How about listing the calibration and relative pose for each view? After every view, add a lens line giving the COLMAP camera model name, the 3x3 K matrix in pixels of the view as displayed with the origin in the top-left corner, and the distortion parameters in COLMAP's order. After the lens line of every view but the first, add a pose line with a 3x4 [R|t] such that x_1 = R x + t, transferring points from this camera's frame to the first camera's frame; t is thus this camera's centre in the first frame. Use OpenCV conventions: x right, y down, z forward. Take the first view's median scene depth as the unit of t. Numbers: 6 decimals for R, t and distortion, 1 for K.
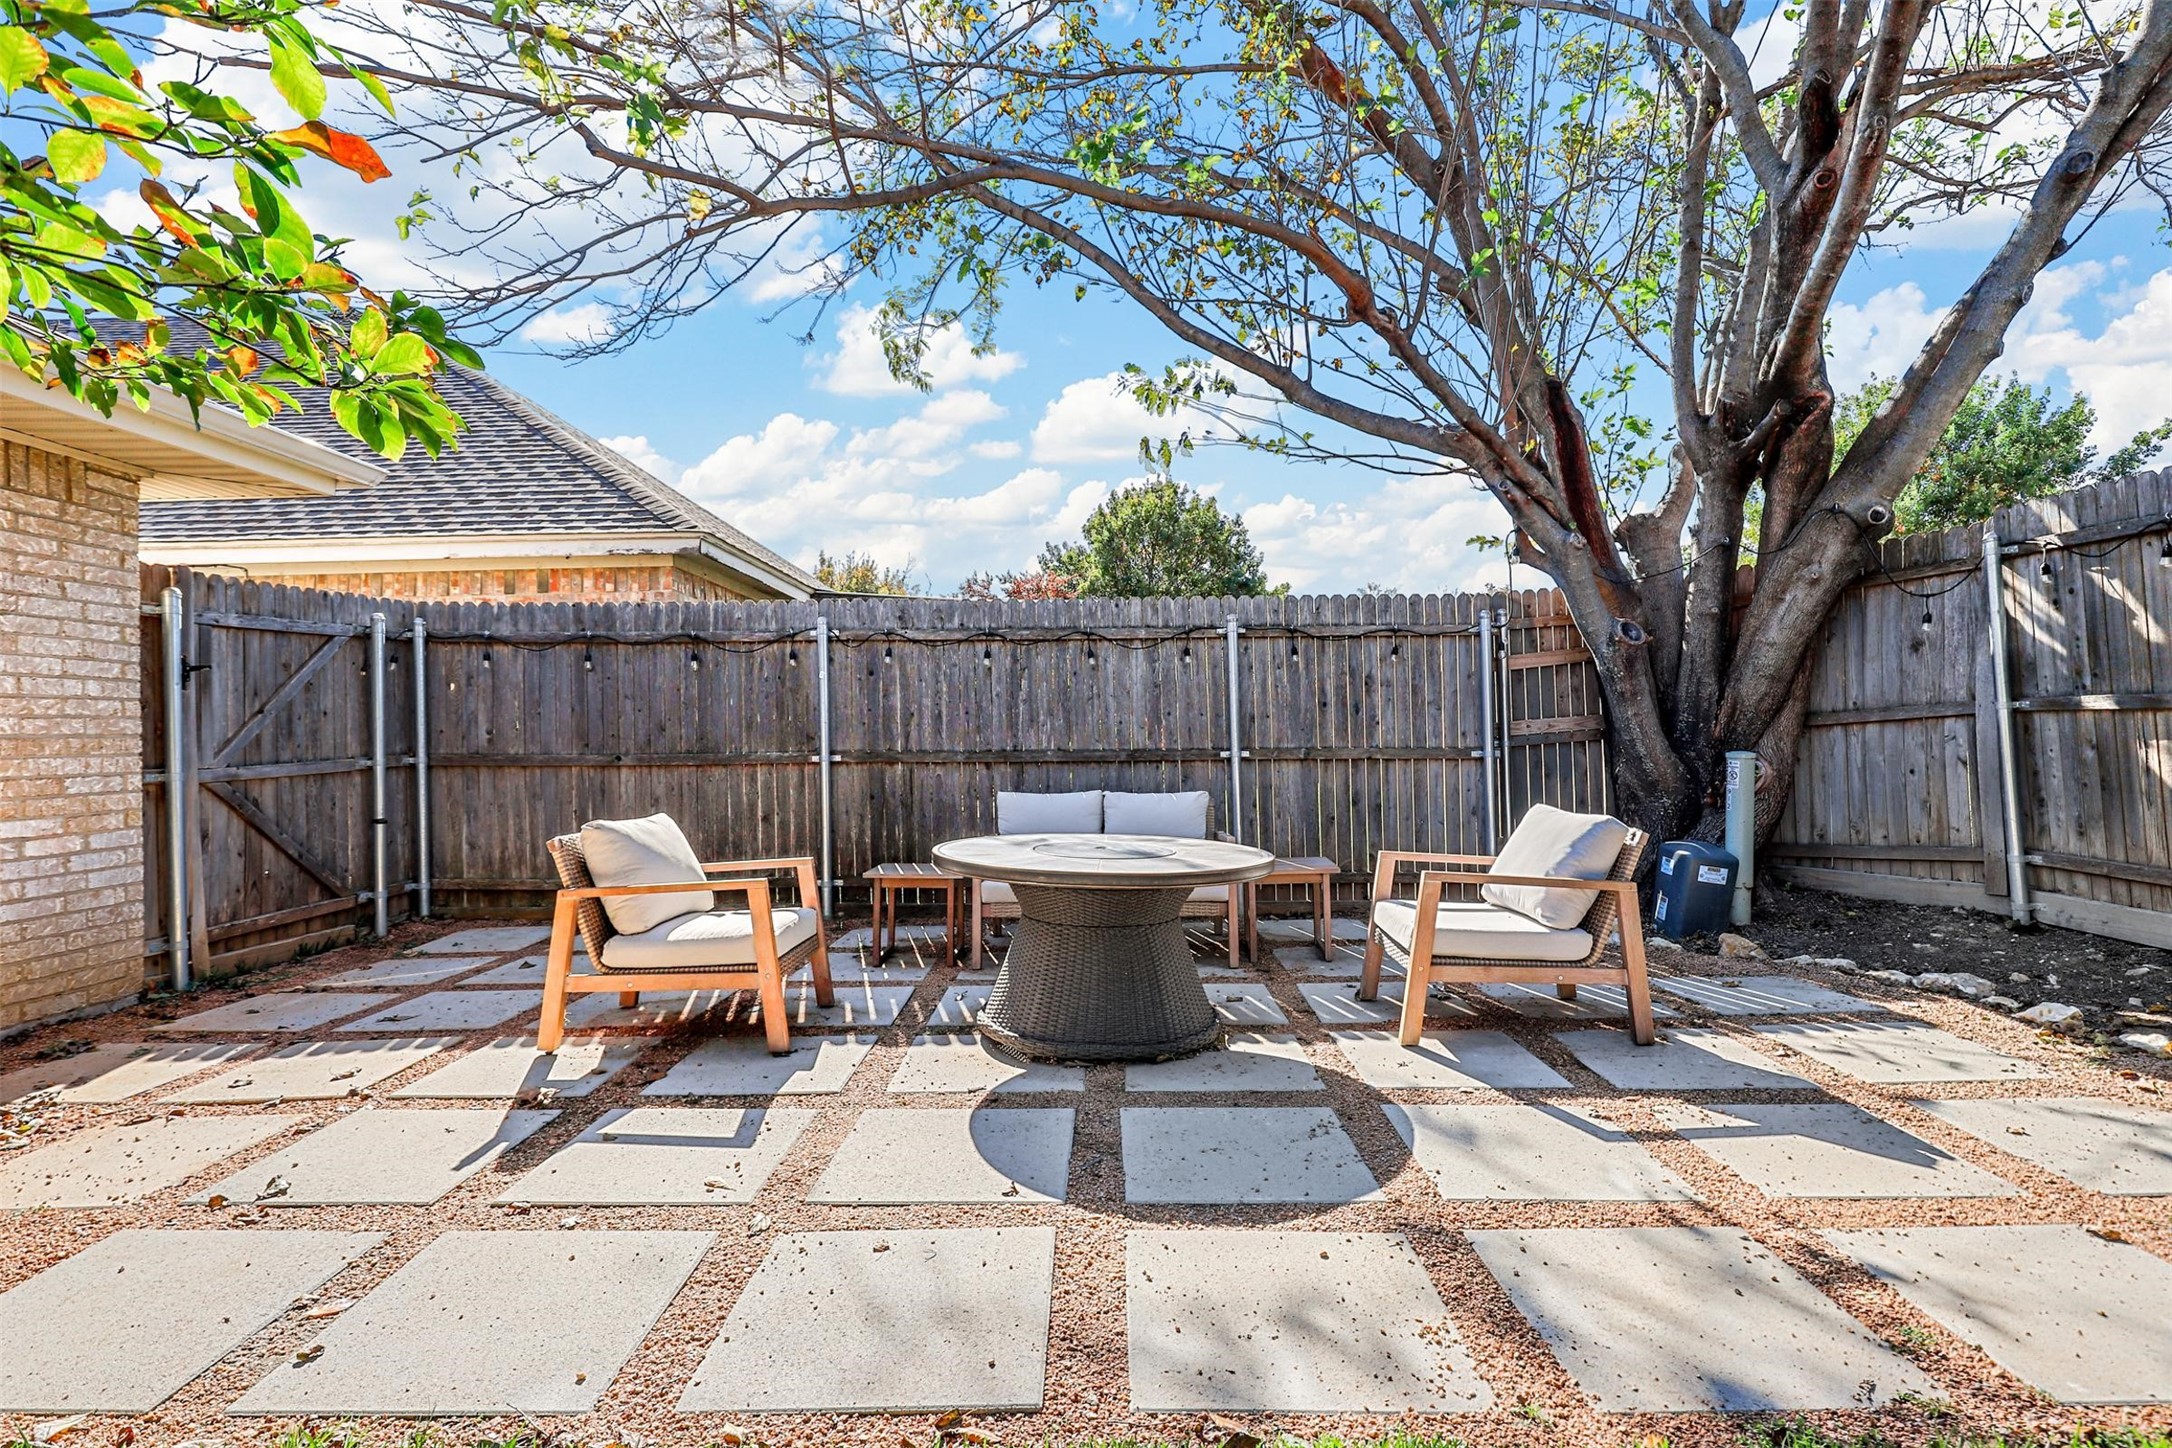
lens RADIAL K [[1094.5, 0, 1082.3], [0, 1094.5, 723.6], [0, 0, 1]] dist [-0.001805, -0.000264]
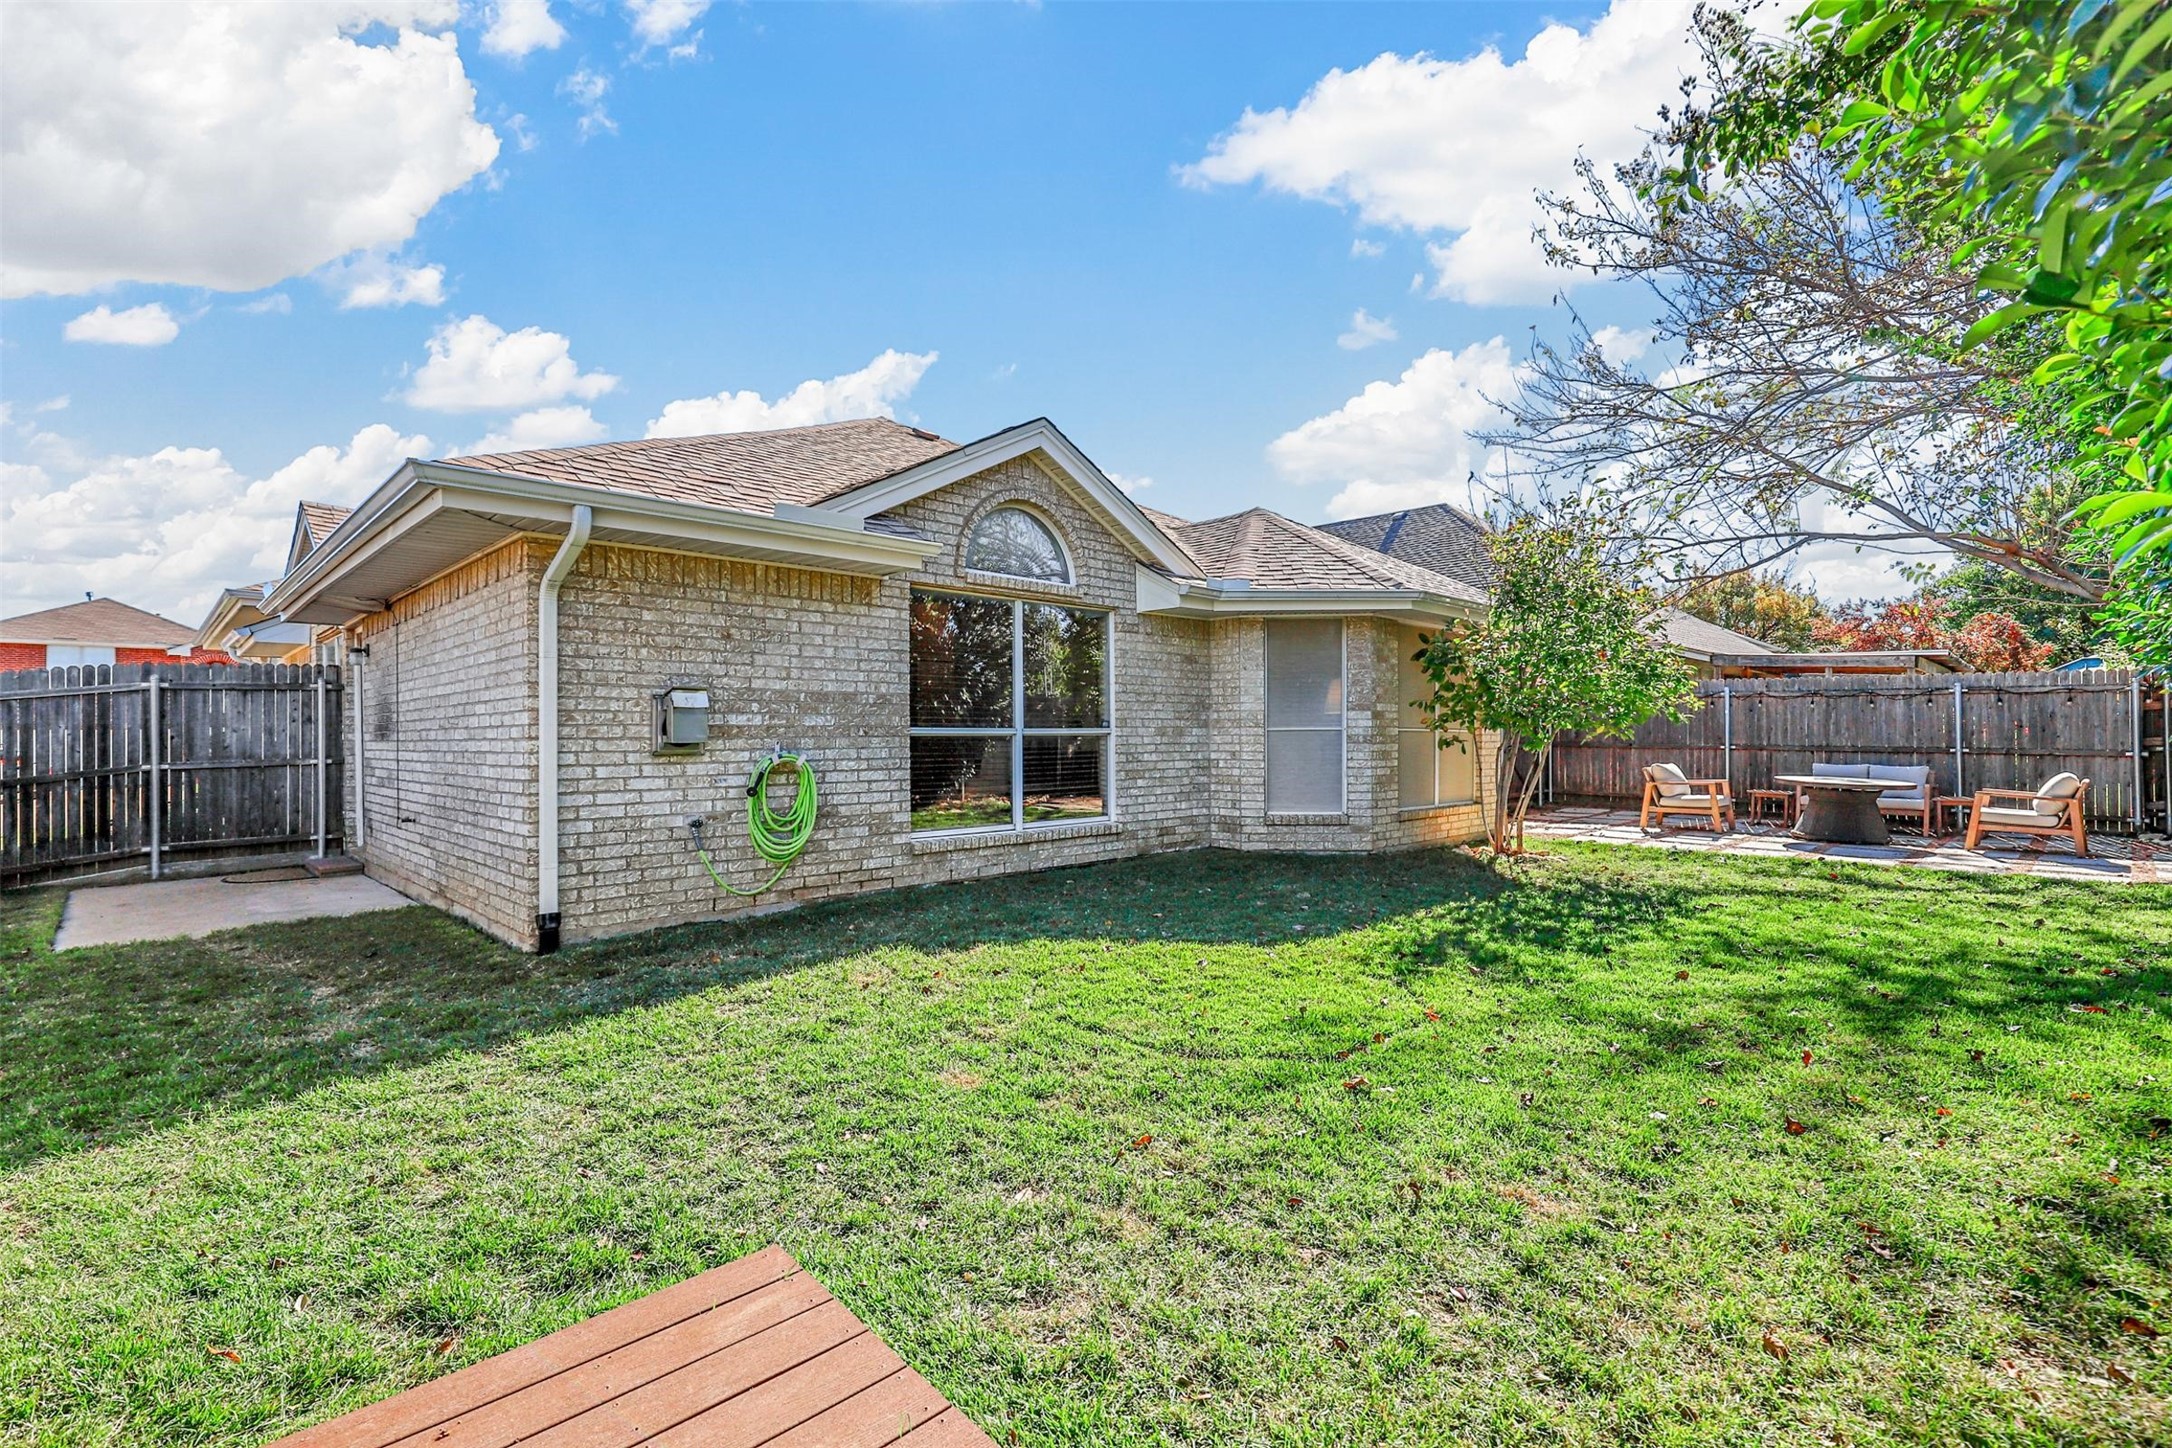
lens RADIAL K [[981.9, 0, 1081.3], [0, 981.9, 722.9], [0, 0, 1]] dist [-0.000379, -0.000480]
pose [[0.712468, 0.009123, -0.701645, 0.494193], [-0.000991, 0.999928, 0.011996, -0.085143], [0.701704, -0.007851, 0.712426, -2.828936]]
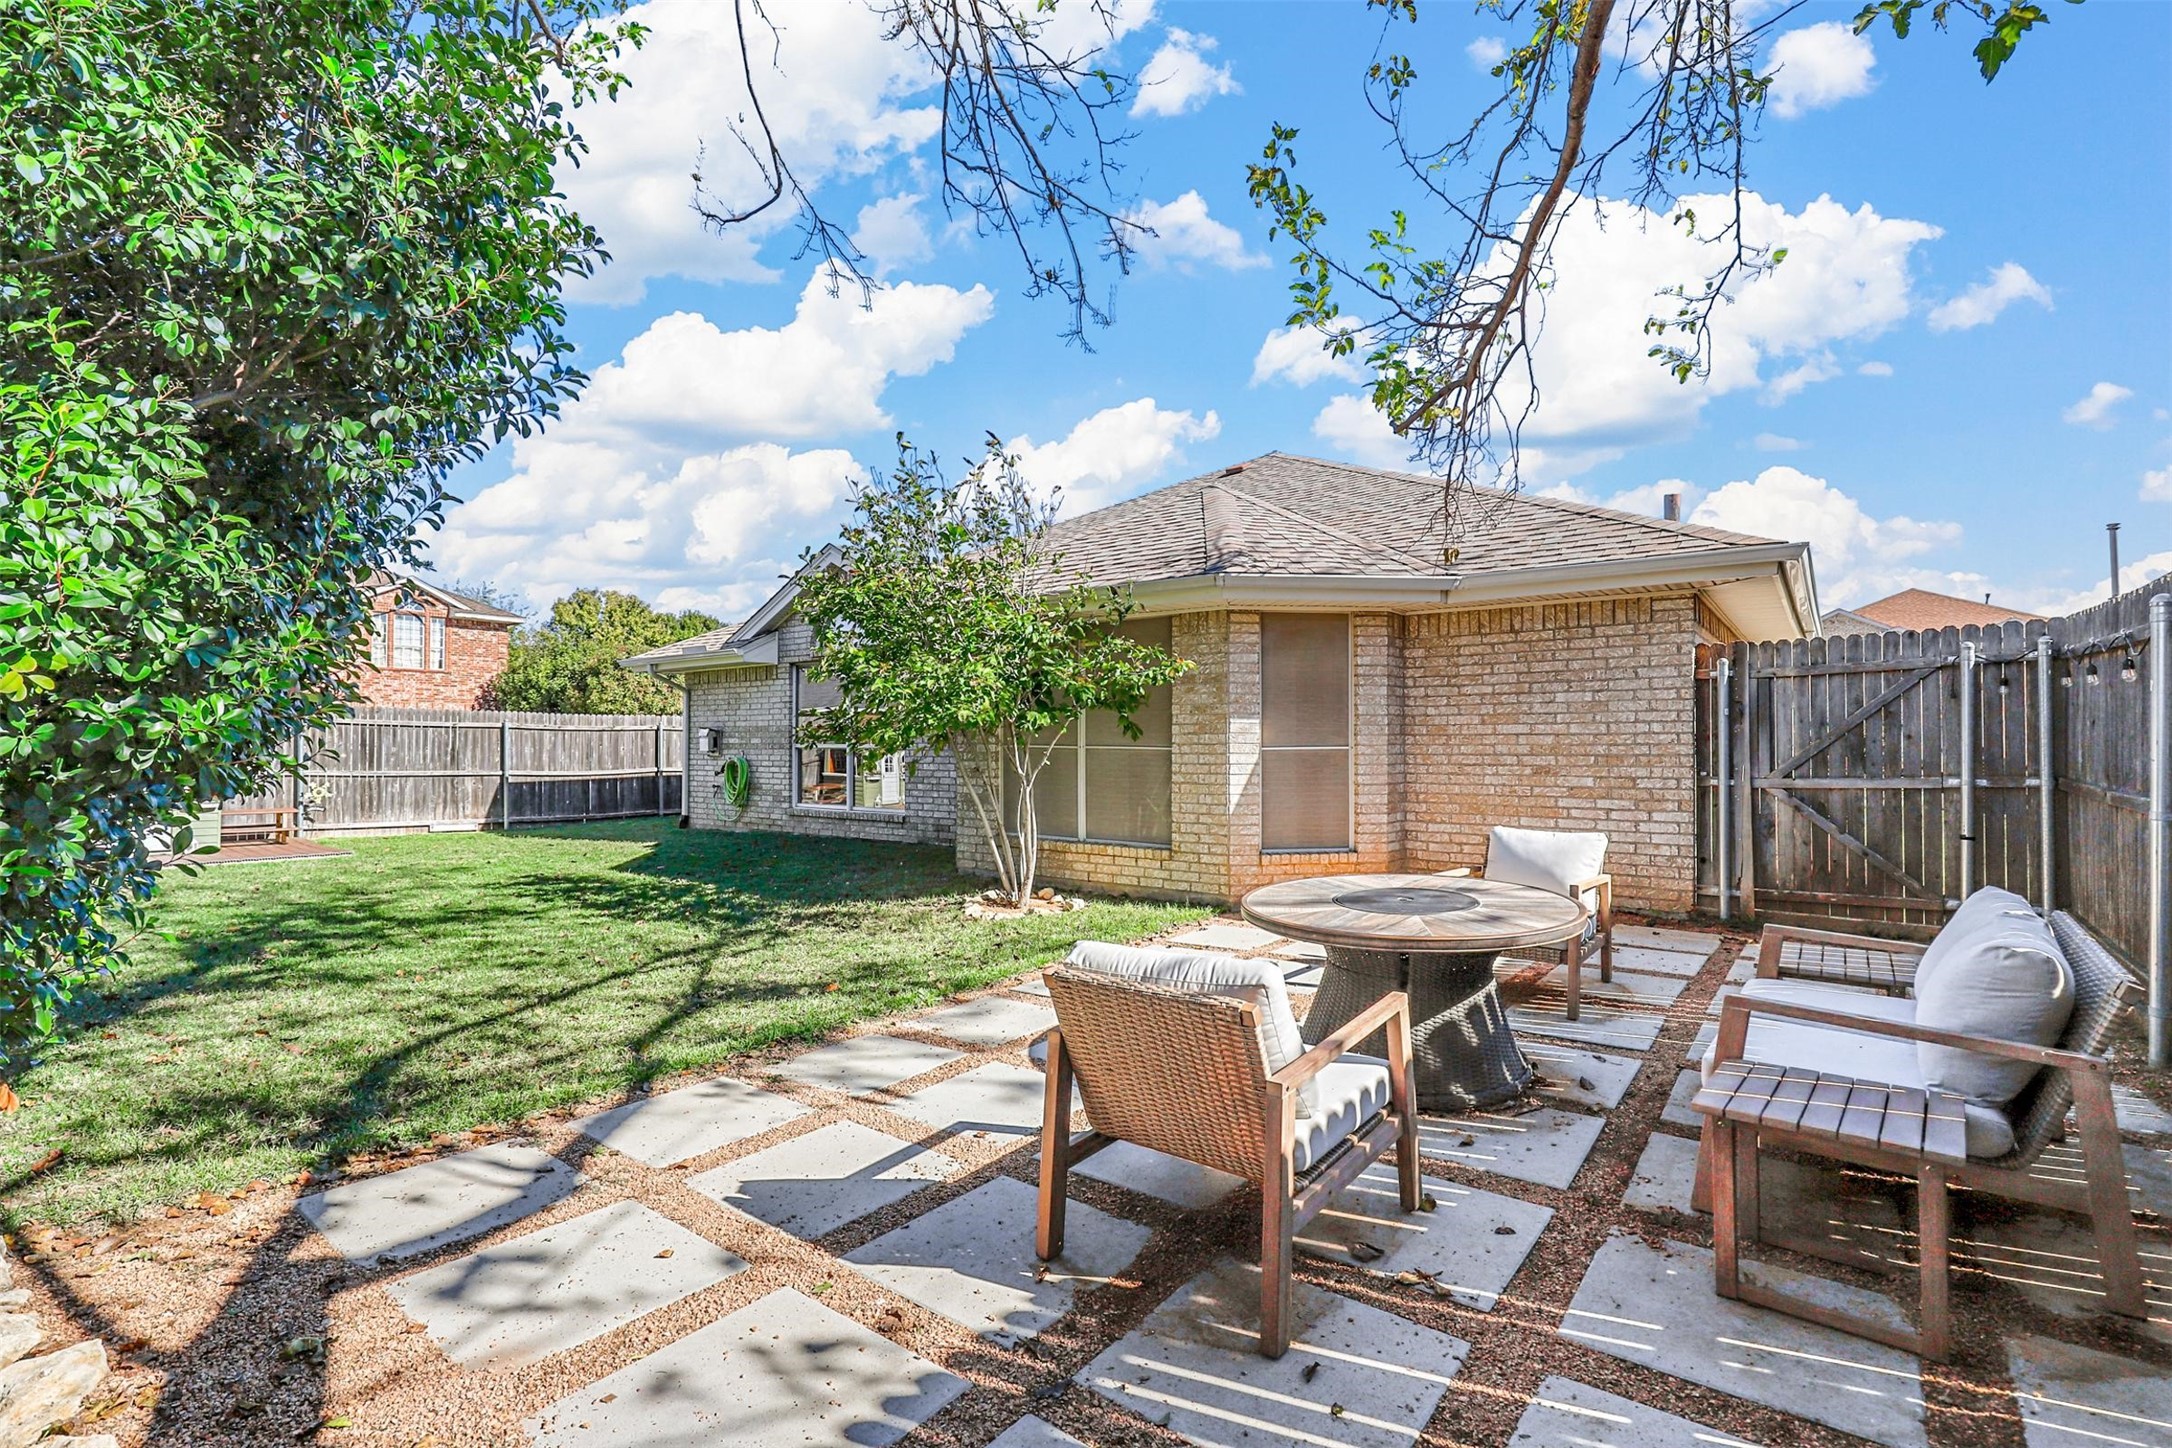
lens RADIAL K [[981.9, 0, 1086.5], [0, 981.9, 730.5], [0, 0, 1]] dist [-0.000379, -0.000480]
pose [[-0.603986, 0.017376, -0.796805, 0.642307], [0.026549, 0.999646, 0.001676, -0.039862], [0.796552, -0.020142, -0.604234, 0.899824]]
